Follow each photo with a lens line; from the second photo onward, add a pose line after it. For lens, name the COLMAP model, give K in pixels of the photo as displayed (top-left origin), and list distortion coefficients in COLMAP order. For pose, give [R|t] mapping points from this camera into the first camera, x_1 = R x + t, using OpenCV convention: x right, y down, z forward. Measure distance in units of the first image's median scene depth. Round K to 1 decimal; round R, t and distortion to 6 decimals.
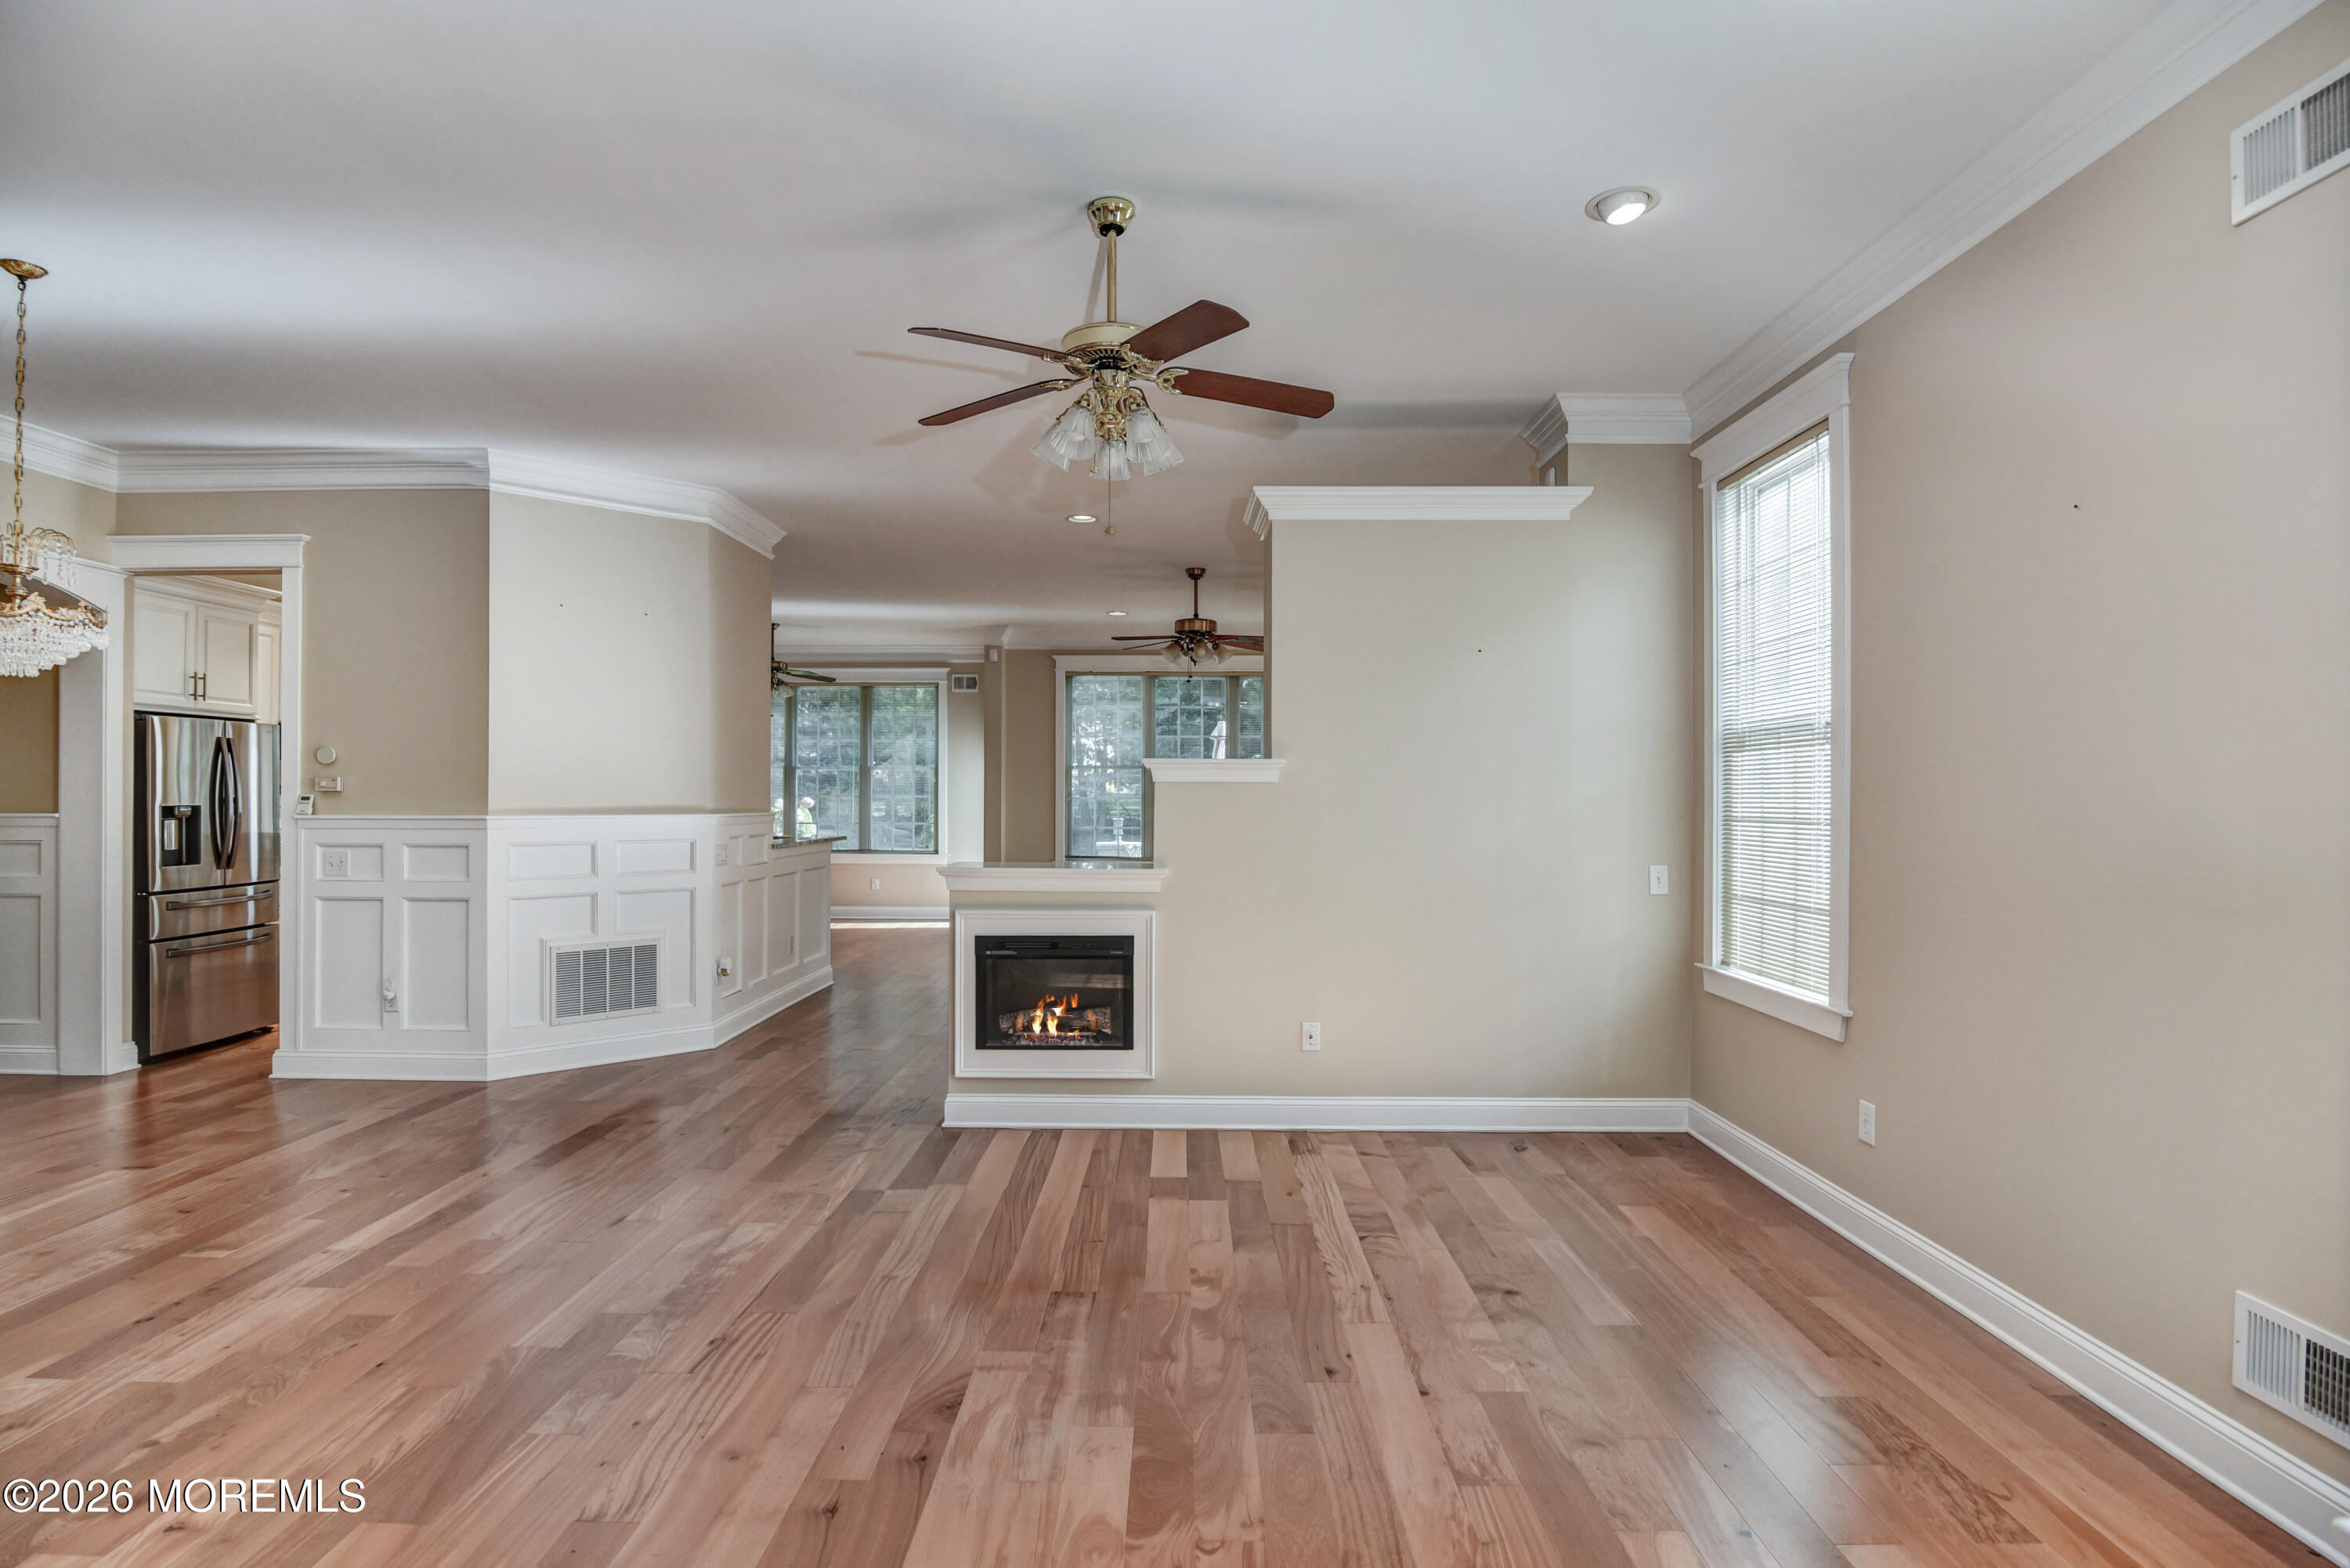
lens RADIAL K [[1202.4, 0, 1126.9], [0, 1202.4, 789.7], [0, 0, 1]] dist [-0.019499, -0.000799]
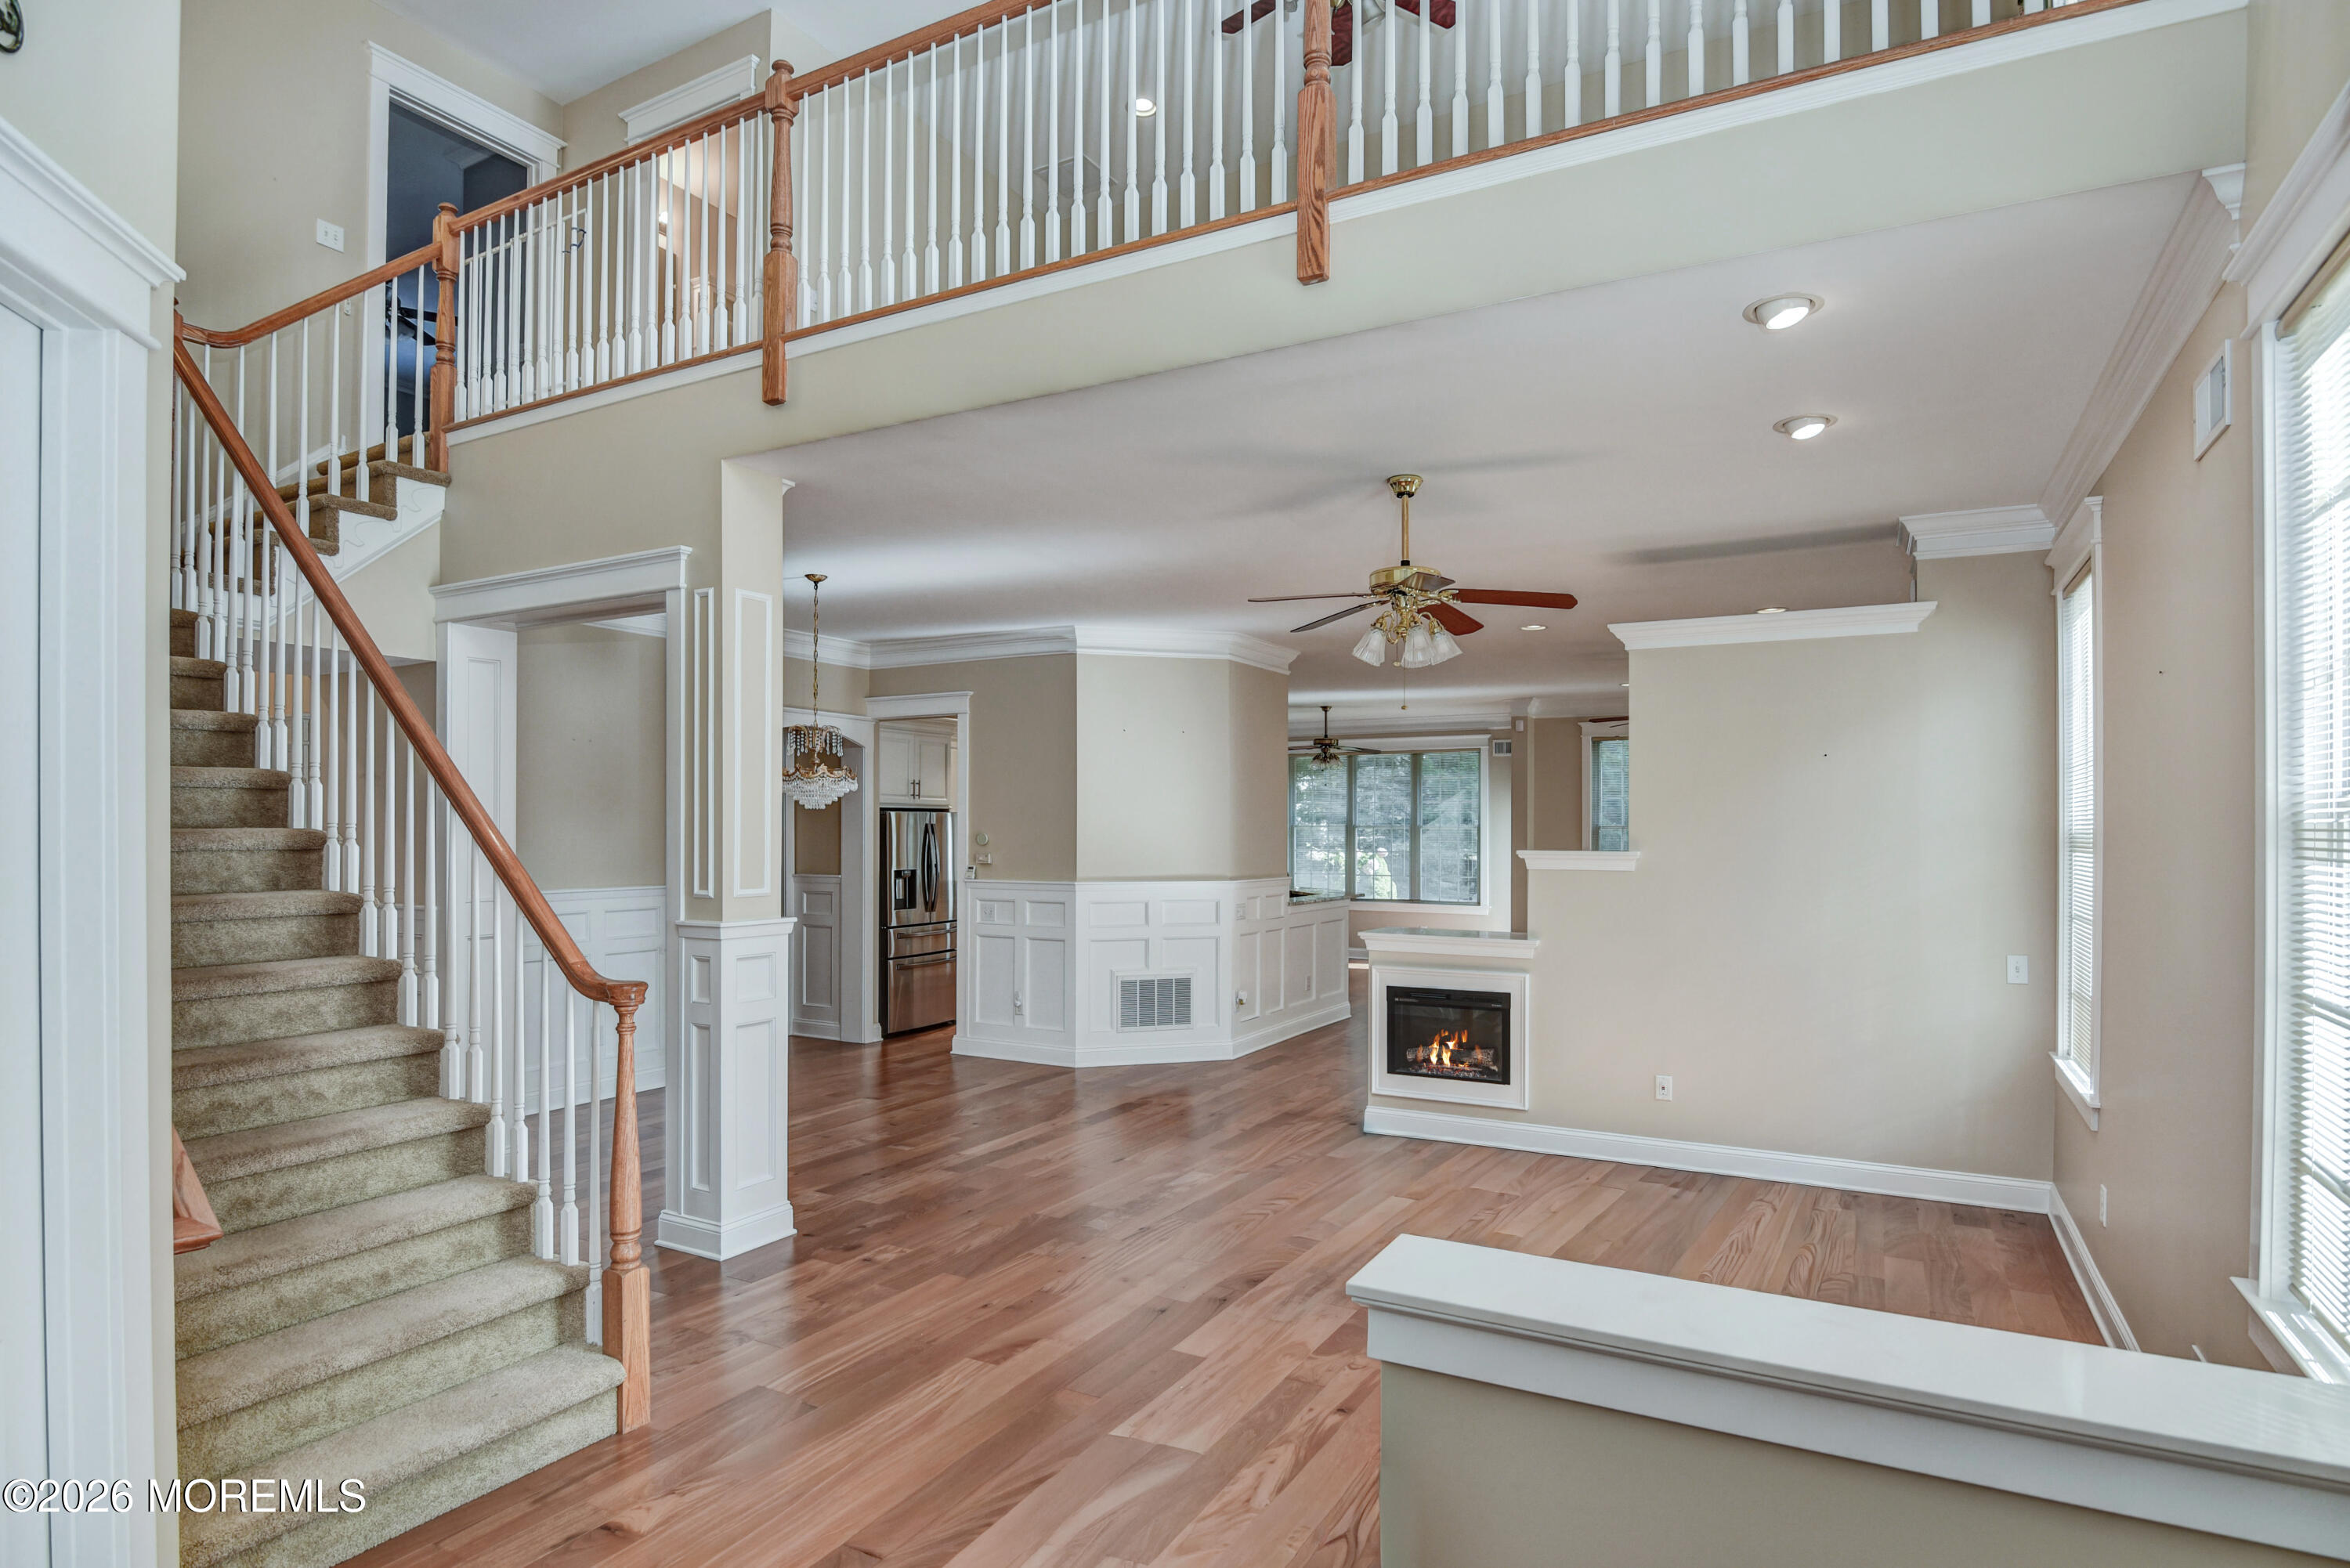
lens RADIAL K [[1214.6, 0, 1183.1], [0, 1214.6, 821.5], [0, 0, 1]] dist [-0.023076, -0.000290]
pose [[0.890313, -0.003284, -0.455337, 0.264897], [0.002058, 0.999993, -0.003189, -0.050262], [0.455344, 0.001902, 0.890313, -0.257245]]
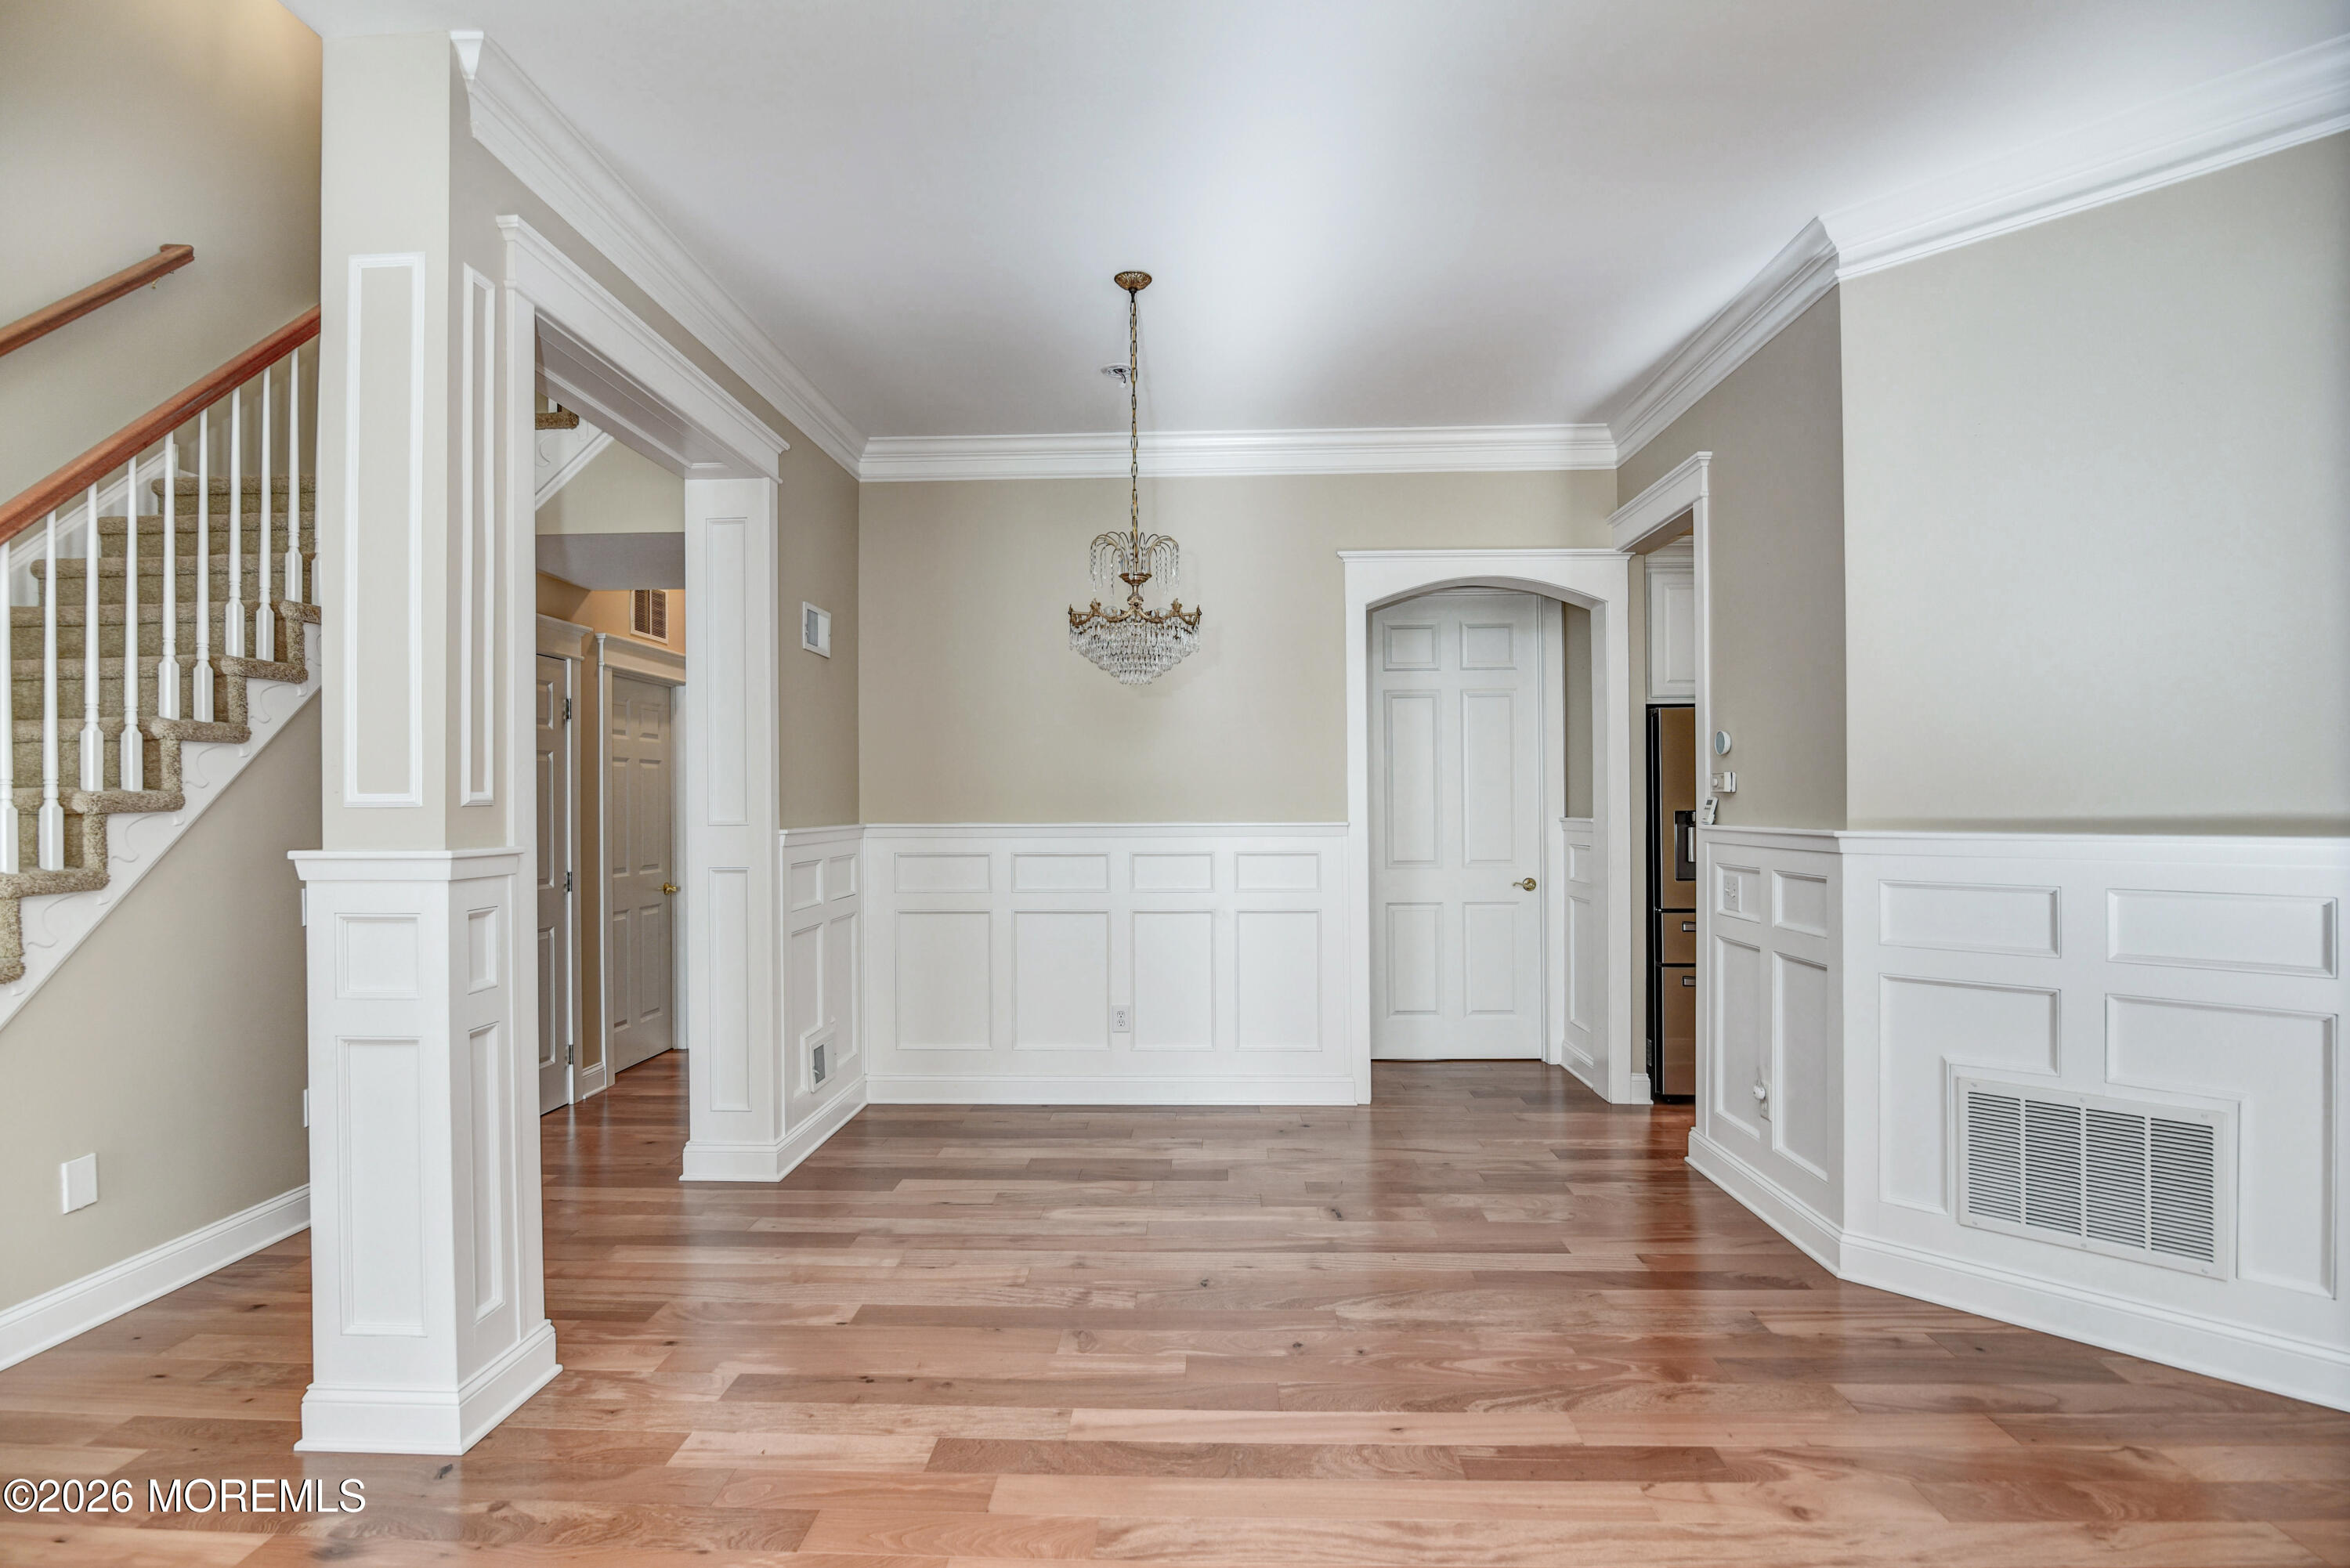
lens RADIAL K [[1154.9, 0, 1174.8], [0, 1154.9, 795.5], [0, 0, 1]] dist [-0.018725, -0.000304]
pose [[0.011607, -0.008439, -0.999897, 0.035036], [0.011973, 0.999894, -0.008300, 0.005607], [0.999861, -0.011876, 0.011706, 0.734244]]
